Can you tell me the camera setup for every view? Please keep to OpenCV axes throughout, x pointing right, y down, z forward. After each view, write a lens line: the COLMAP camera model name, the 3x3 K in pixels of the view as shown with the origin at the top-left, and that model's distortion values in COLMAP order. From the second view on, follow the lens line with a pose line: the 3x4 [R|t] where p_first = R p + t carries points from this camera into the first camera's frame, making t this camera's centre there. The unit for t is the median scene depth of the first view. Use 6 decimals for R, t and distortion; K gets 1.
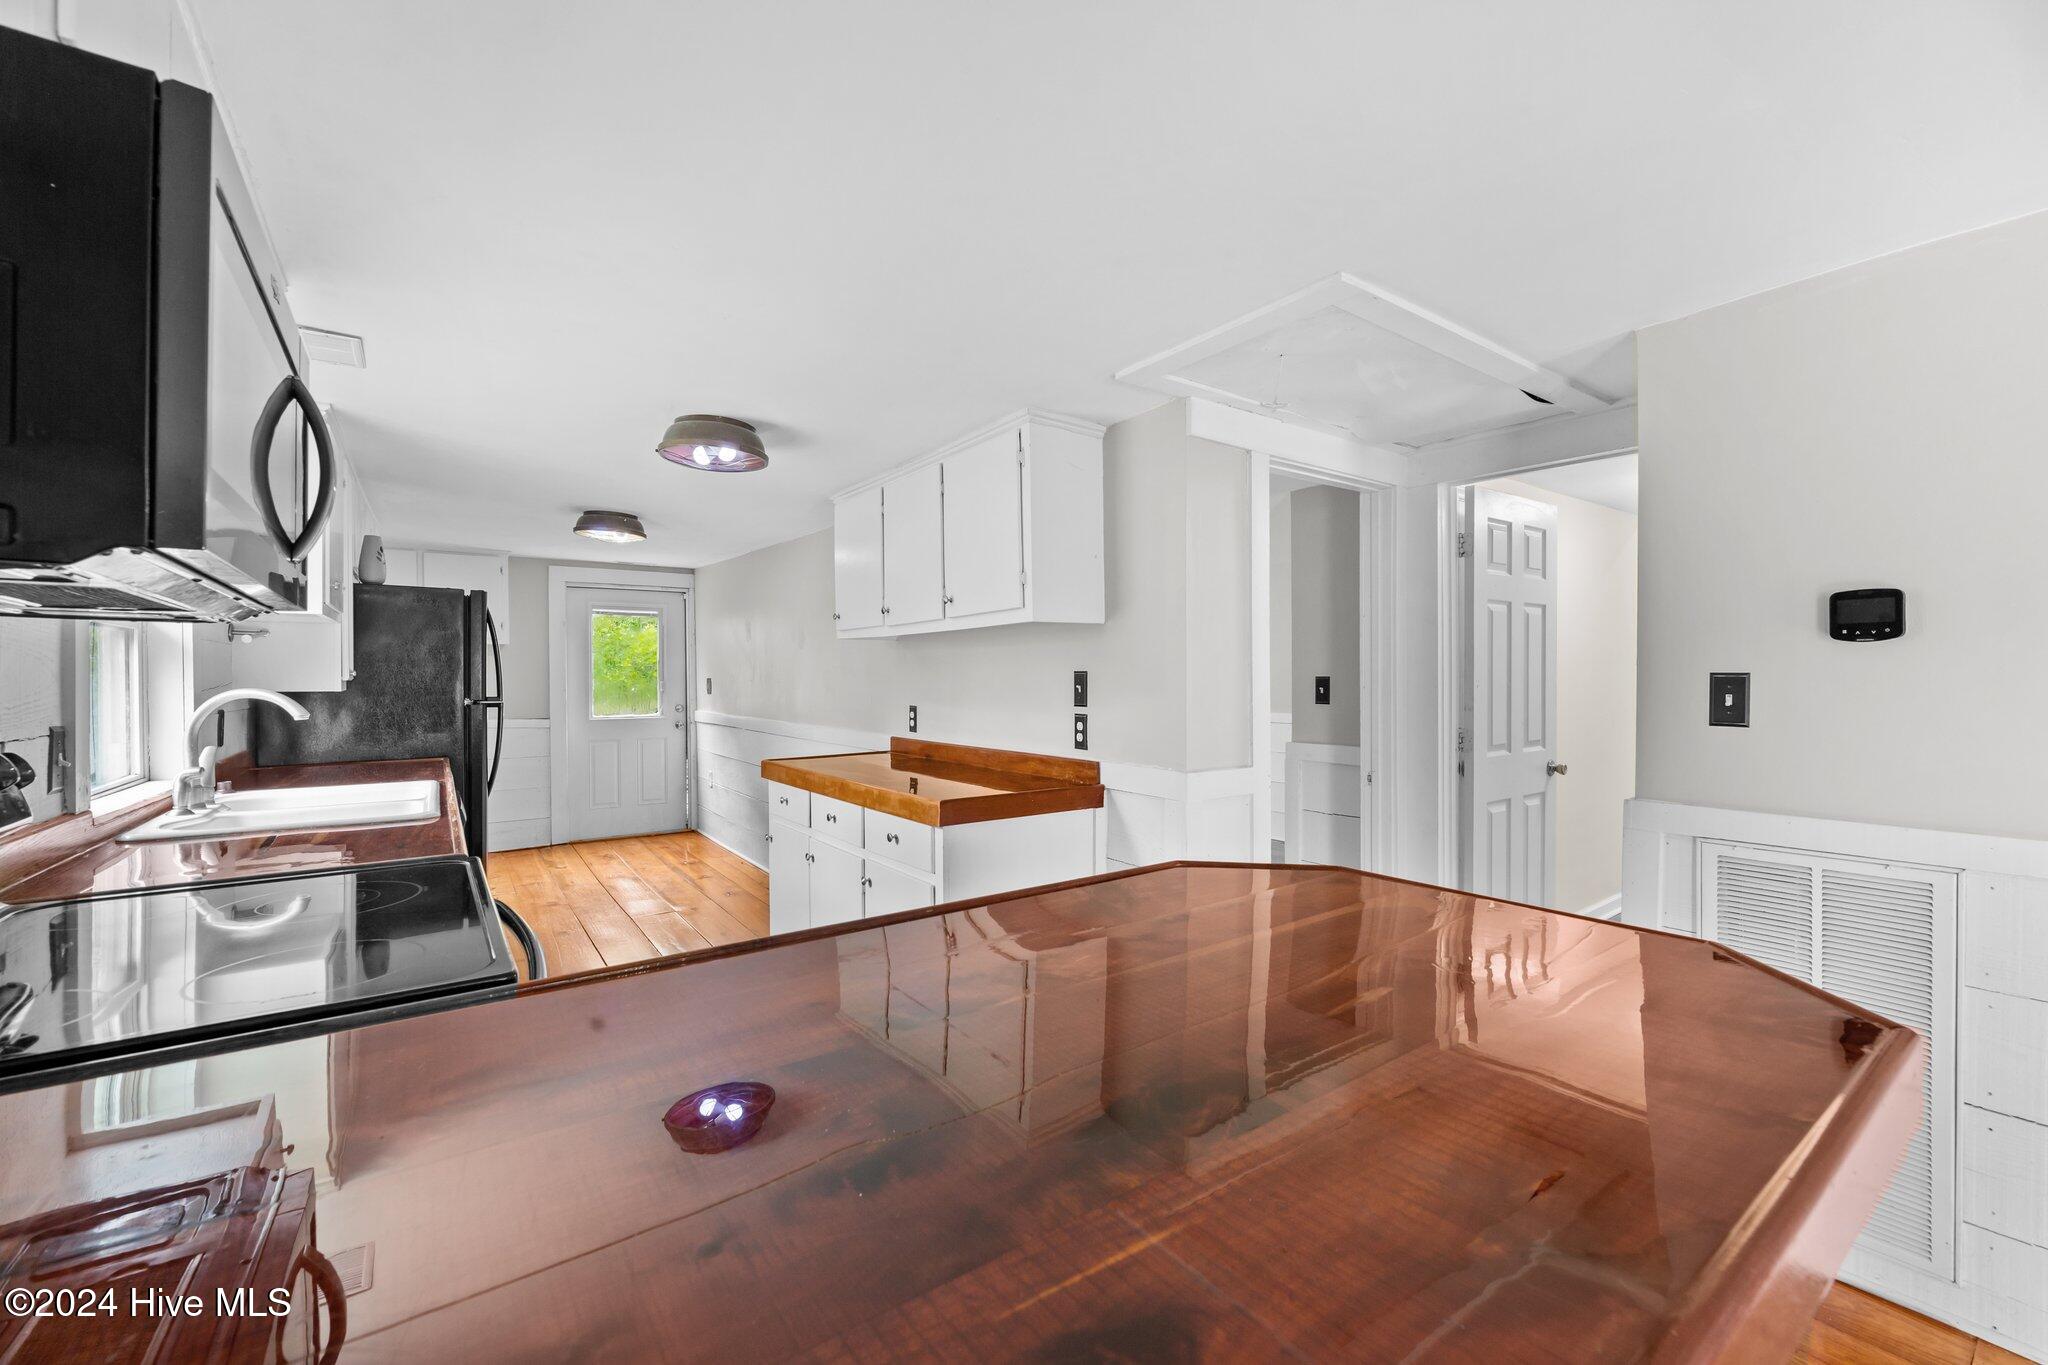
lens RADIAL K [[823.7, 0, 1026.5], [0, 823.7, 686.8], [0, 0, 1]] dist [-0.003497, -0.000274]
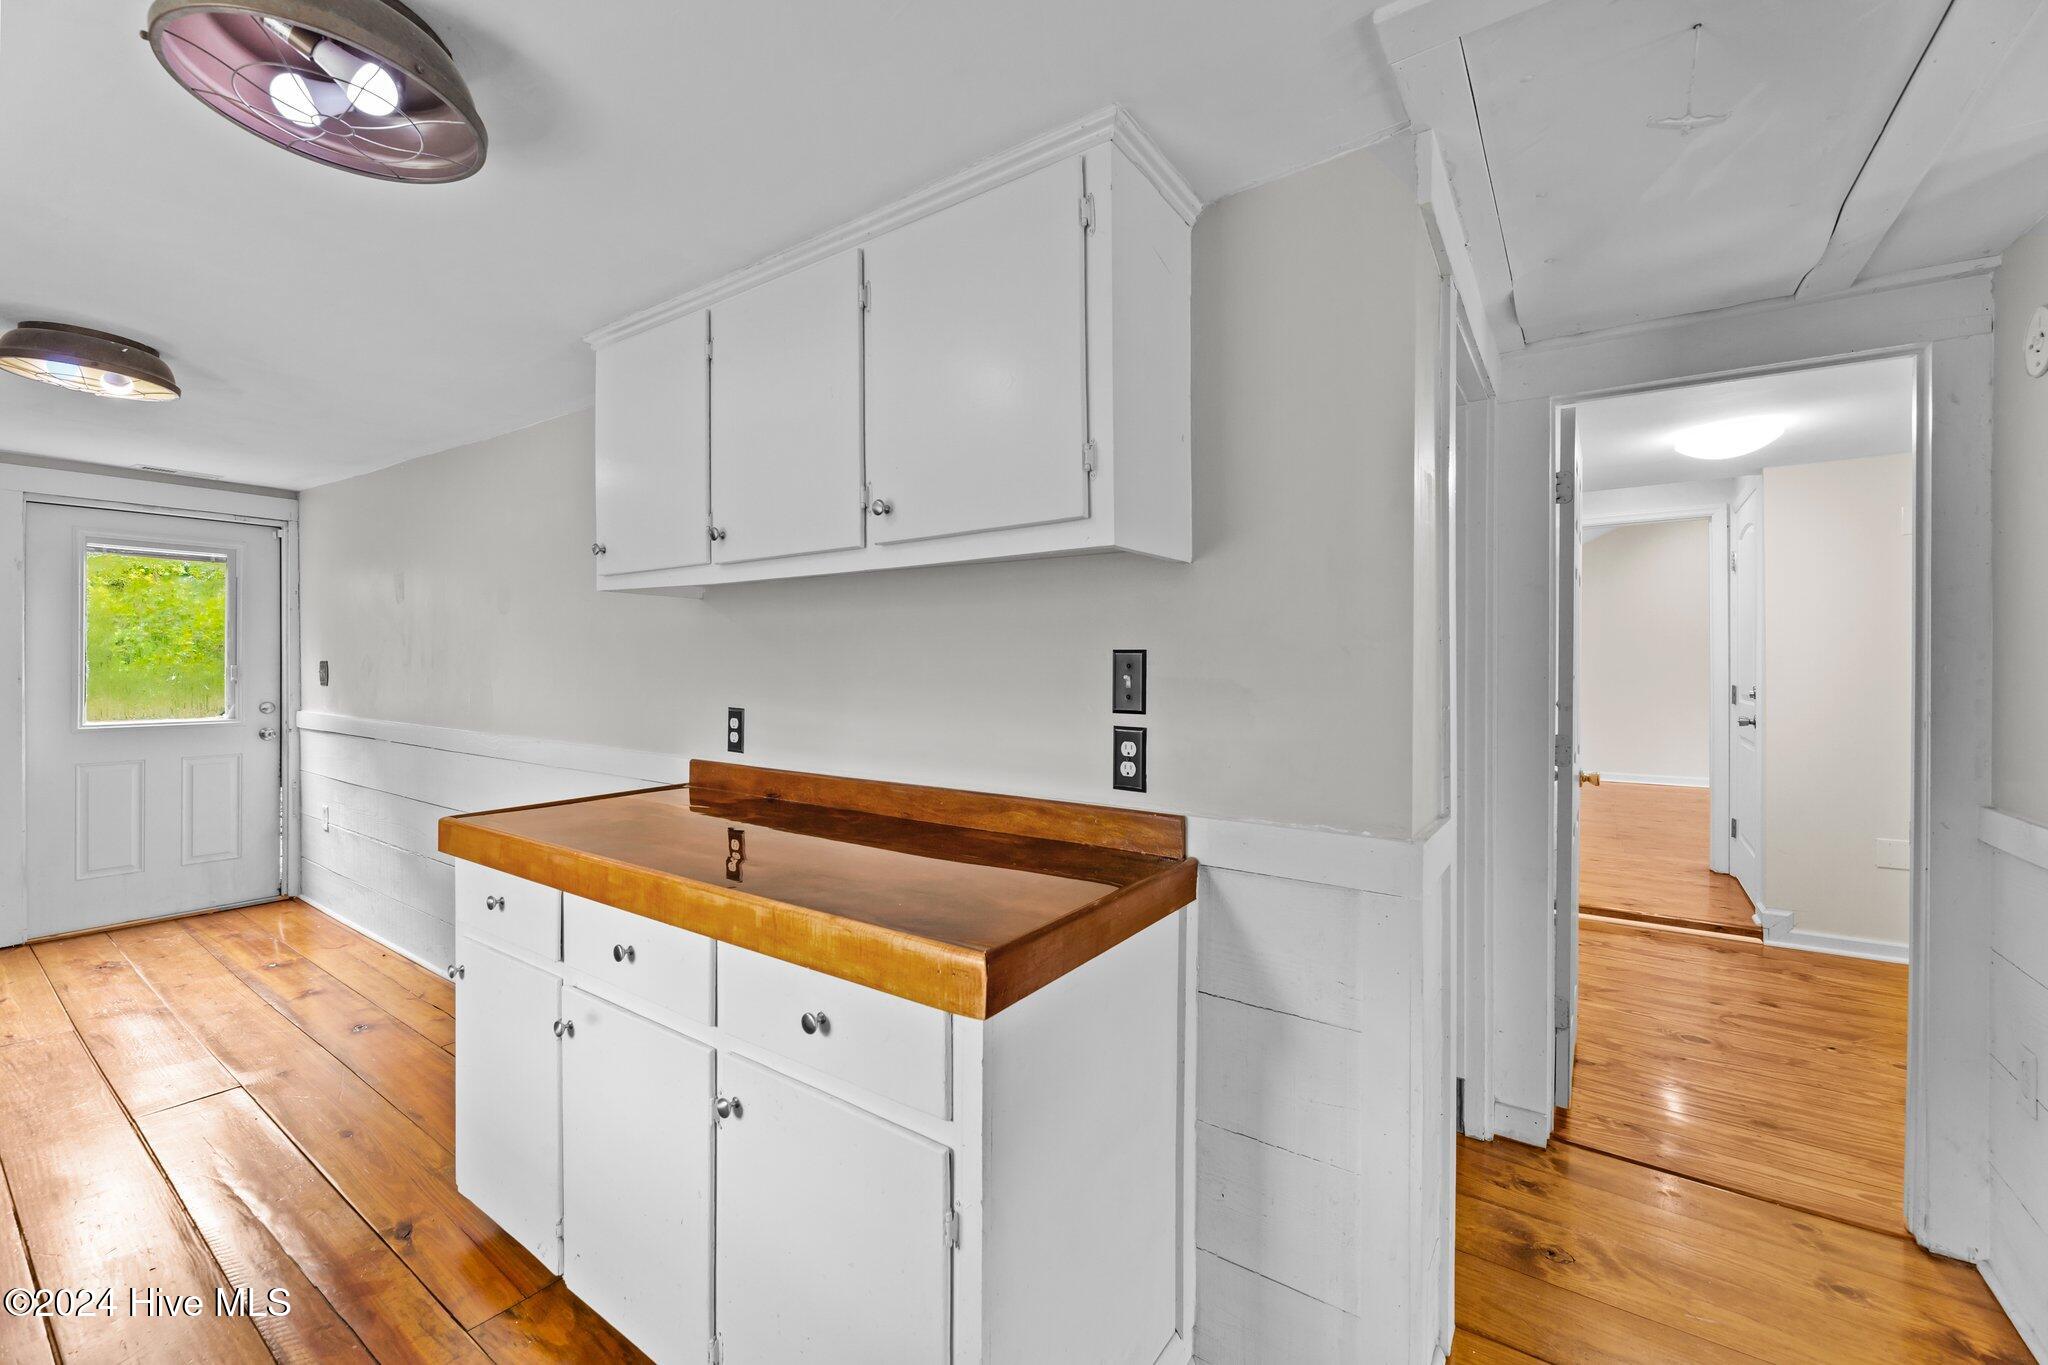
lens RADIAL K [[823.7, 0, 1020.5], [0, 823.7, 666.1], [0, 0, 1]] dist [-0.003497, -0.000274]
pose [[0.945723, 0.006676, 0.324907, -0.136250], [-0.003135, 0.999930, -0.011420, -0.000973], [-0.324960, 0.009782, 0.945677, 0.369487]]
